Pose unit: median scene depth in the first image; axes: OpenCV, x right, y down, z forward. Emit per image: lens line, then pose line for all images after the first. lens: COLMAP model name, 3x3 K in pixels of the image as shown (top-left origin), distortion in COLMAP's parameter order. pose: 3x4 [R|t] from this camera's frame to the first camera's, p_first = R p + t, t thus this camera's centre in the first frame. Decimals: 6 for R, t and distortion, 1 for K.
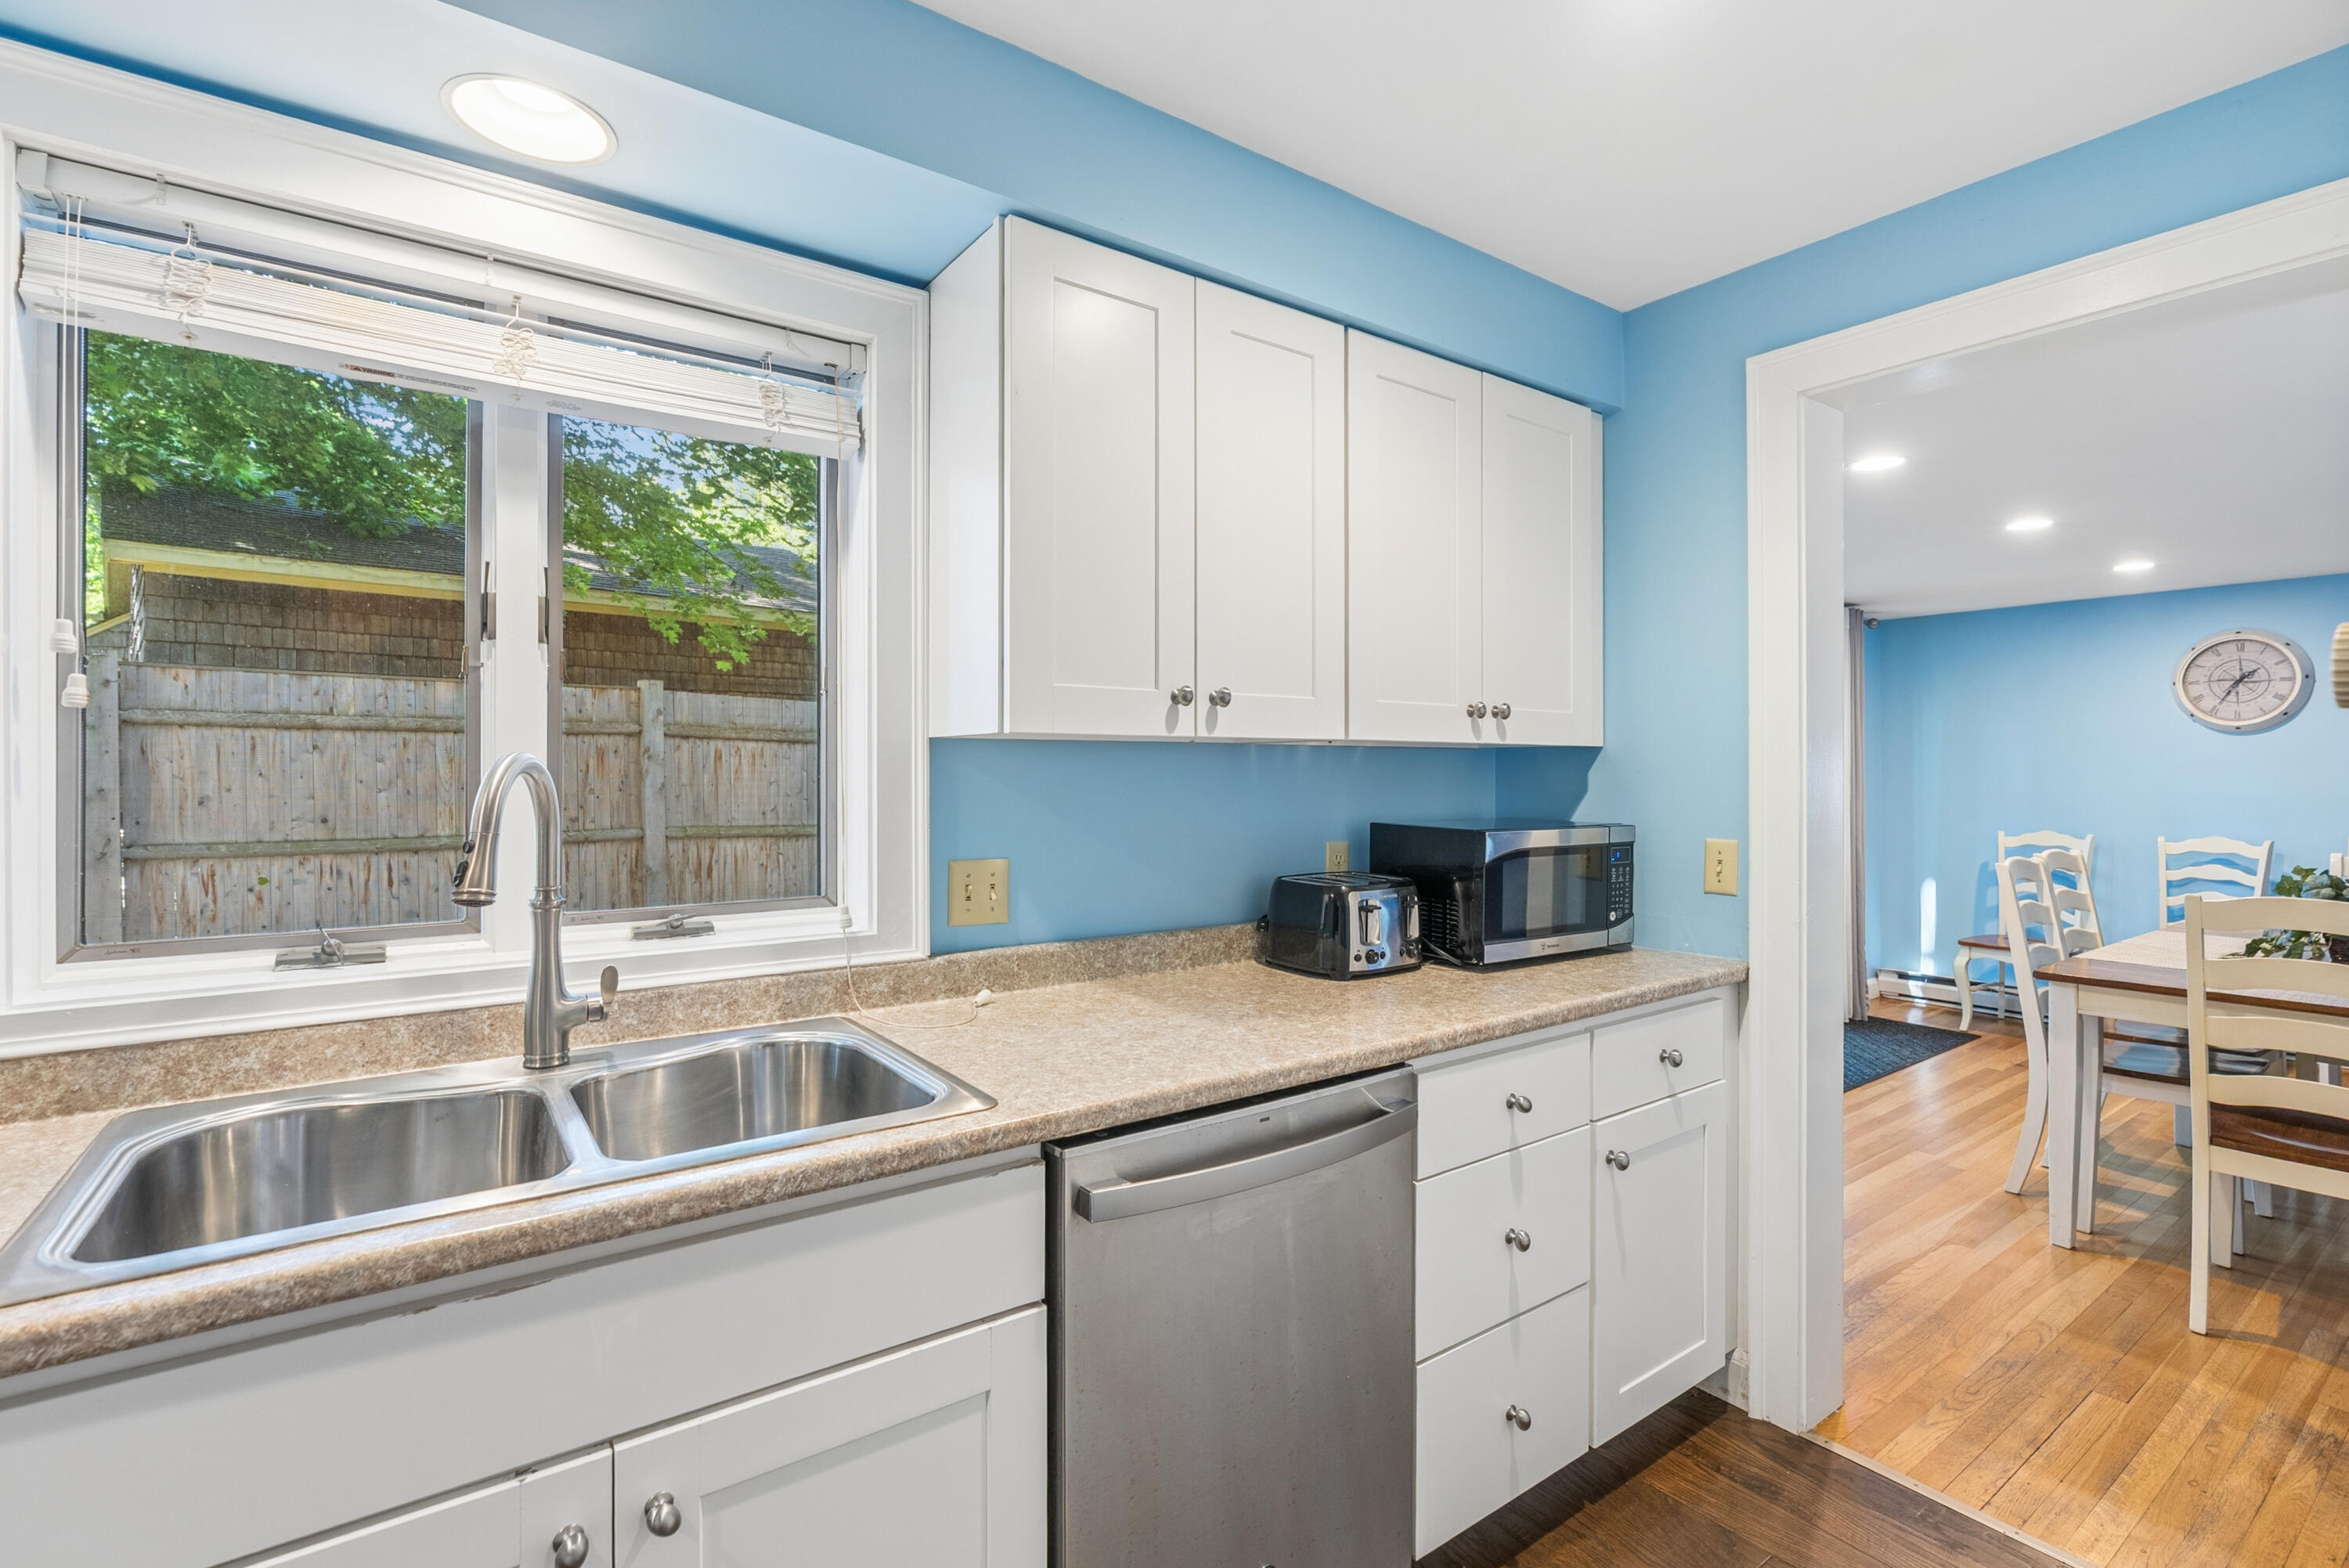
lens RADIAL K [[1076.3, 0, 1167.1], [0, 1076.3, 772.4], [0, 0, 1]] dist [-0.008106, 0.003188]
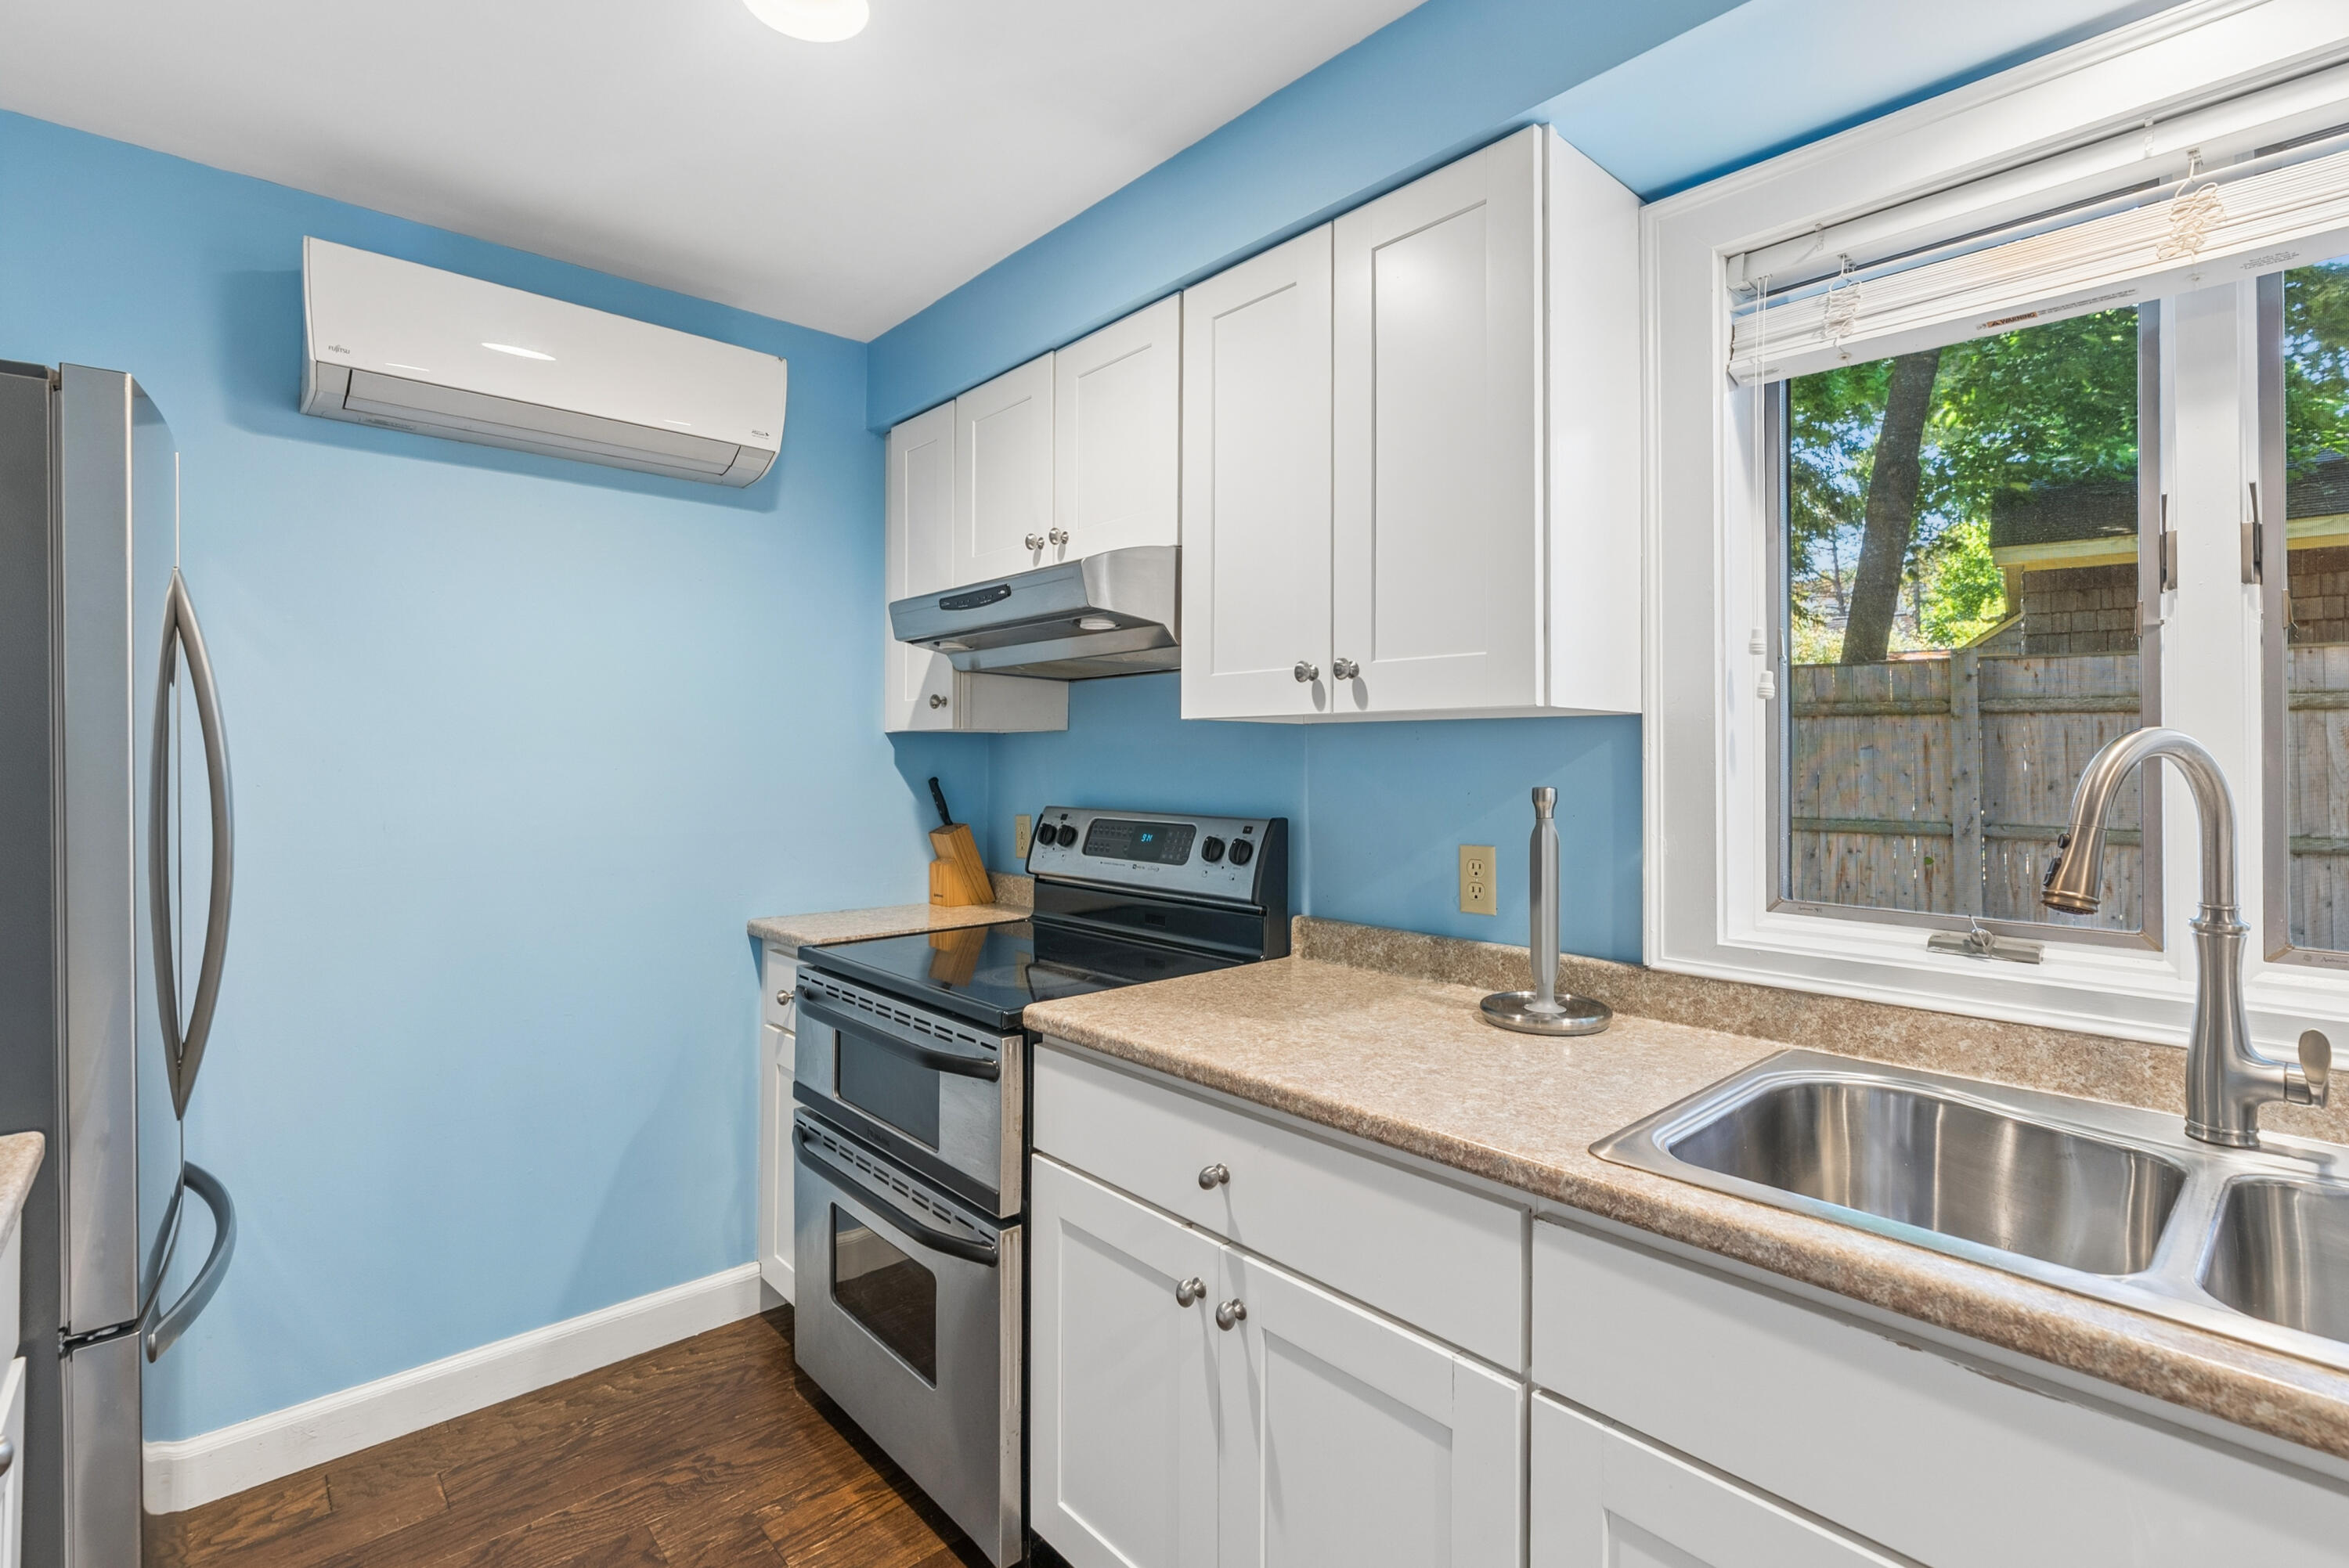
lens RADIAL K [[1076.3, 0, 1182.3], [0, 1076.3, 745.6], [0, 0, 1]] dist [-0.008106, 0.003188]
pose [[0.120362, -0.008552, -0.992693, 0.086905], [-0.004004, 0.999951, -0.009100, 0.004176], [0.992722, 0.005070, 0.120322, 0.183191]]
